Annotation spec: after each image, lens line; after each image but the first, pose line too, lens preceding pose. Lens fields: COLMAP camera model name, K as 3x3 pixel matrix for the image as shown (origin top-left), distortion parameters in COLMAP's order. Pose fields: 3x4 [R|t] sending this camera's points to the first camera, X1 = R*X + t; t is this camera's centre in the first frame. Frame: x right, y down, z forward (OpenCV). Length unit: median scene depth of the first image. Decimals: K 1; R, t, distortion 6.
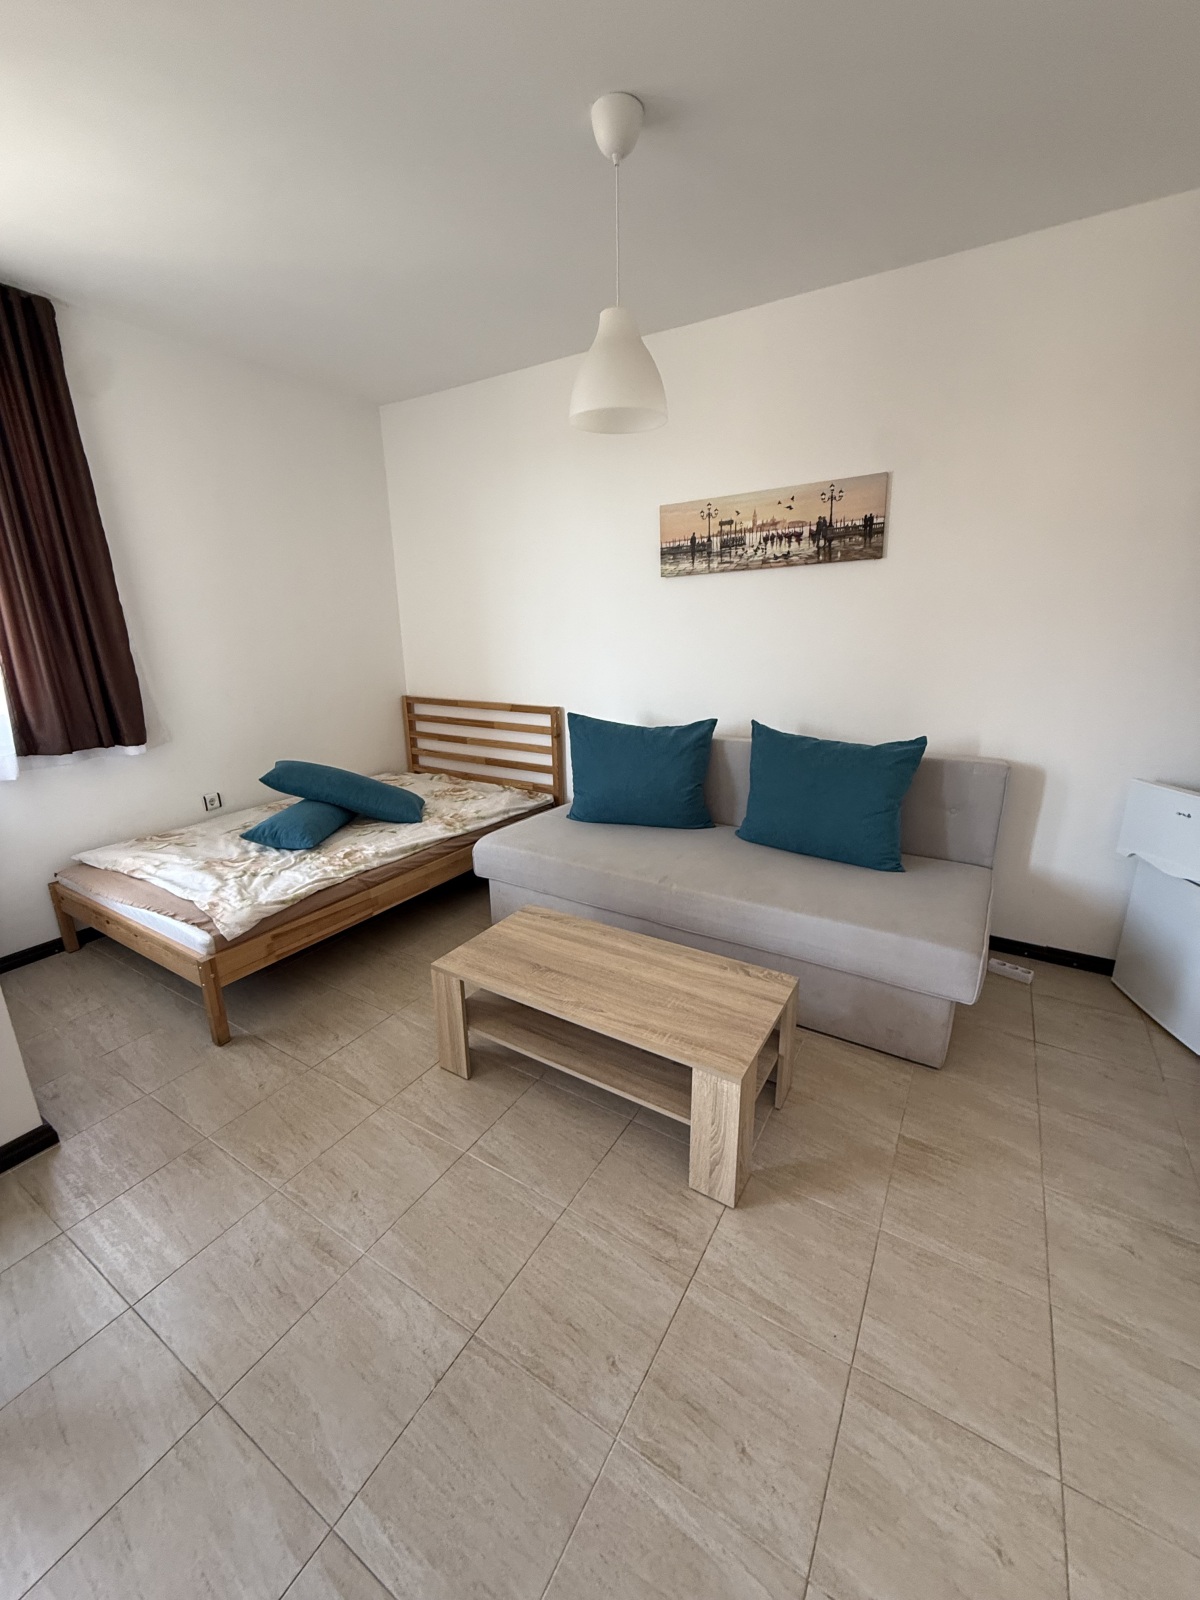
lens RADIAL K [[640.8, 0, 603.1], [0, 640.8, 805.6], [0, 0, 1]] dist [-0.000907, -0.000469]
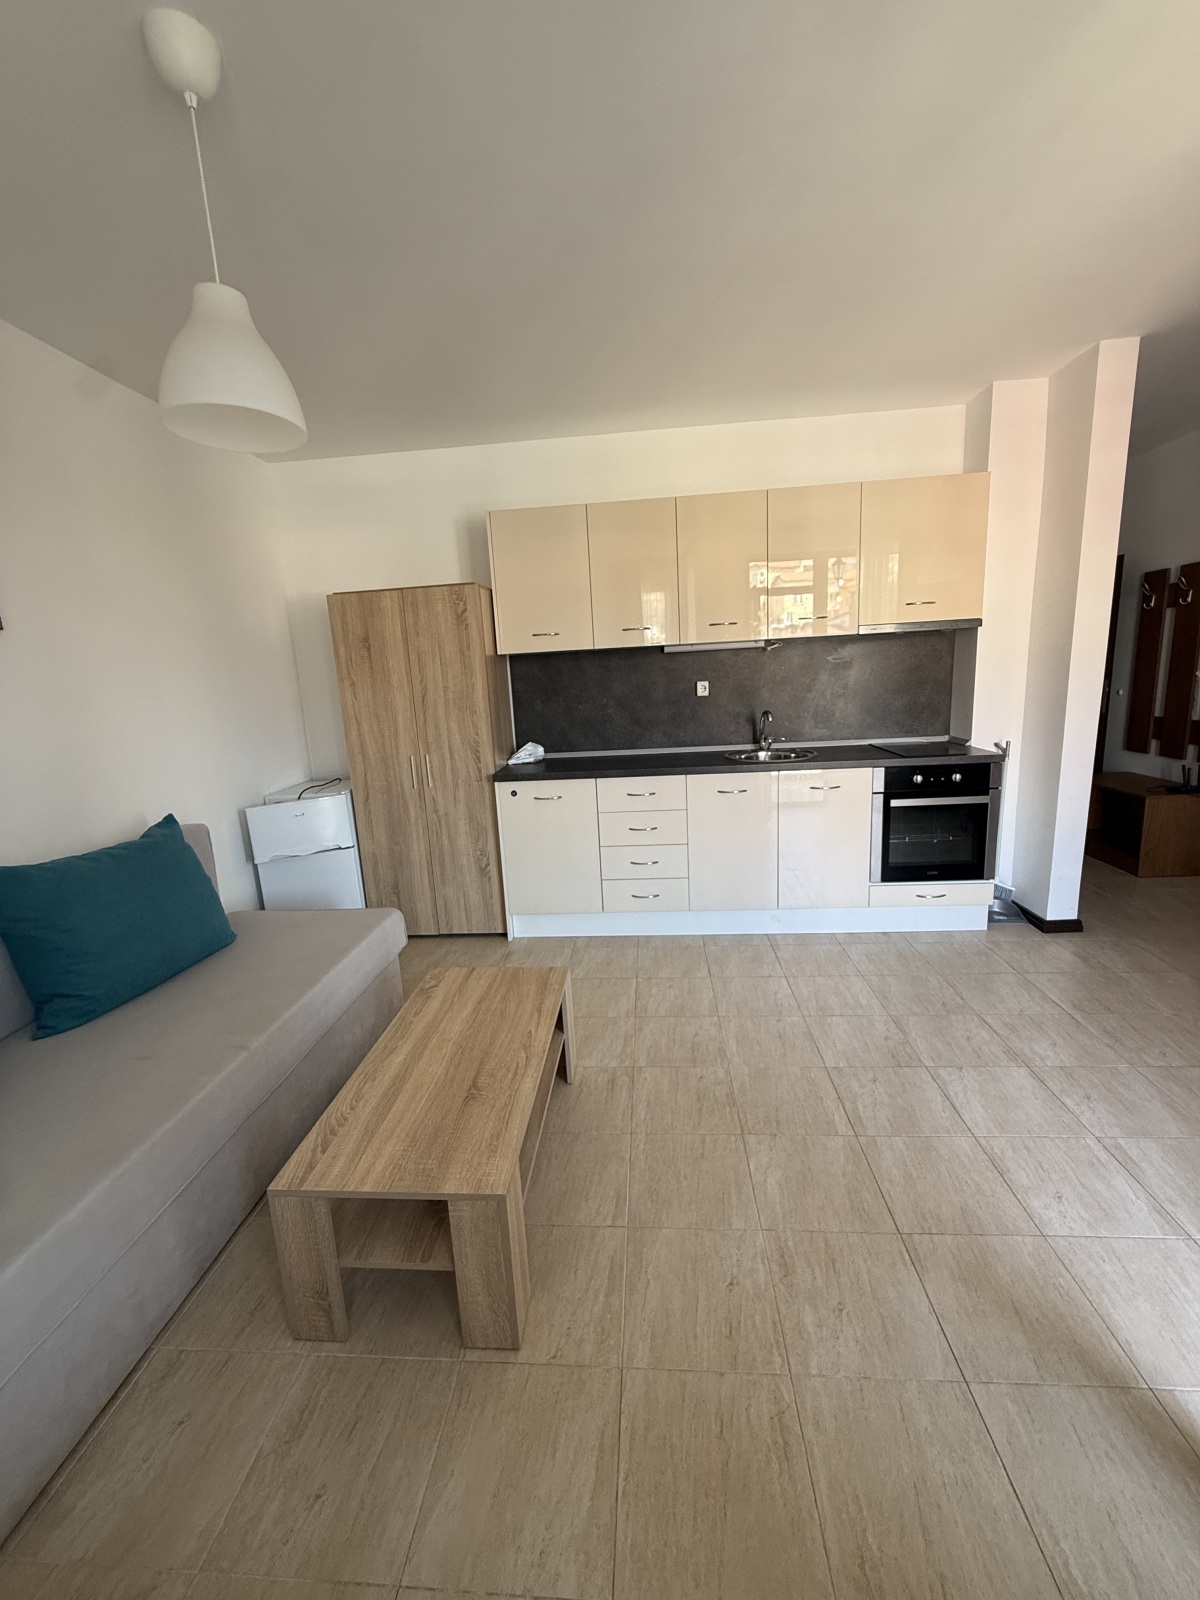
lens RADIAL K [[640.8, 0, 600.2], [0, 640.8, 799.2], [0, 0, 1]] dist [-0.000907, -0.000469]
pose [[-0.458212, -0.135912, 0.878390, -1.003231], [0.304219, 0.904573, 0.298660, -0.334387], [-0.835160, 0.404073, -0.373139, 1.217088]]
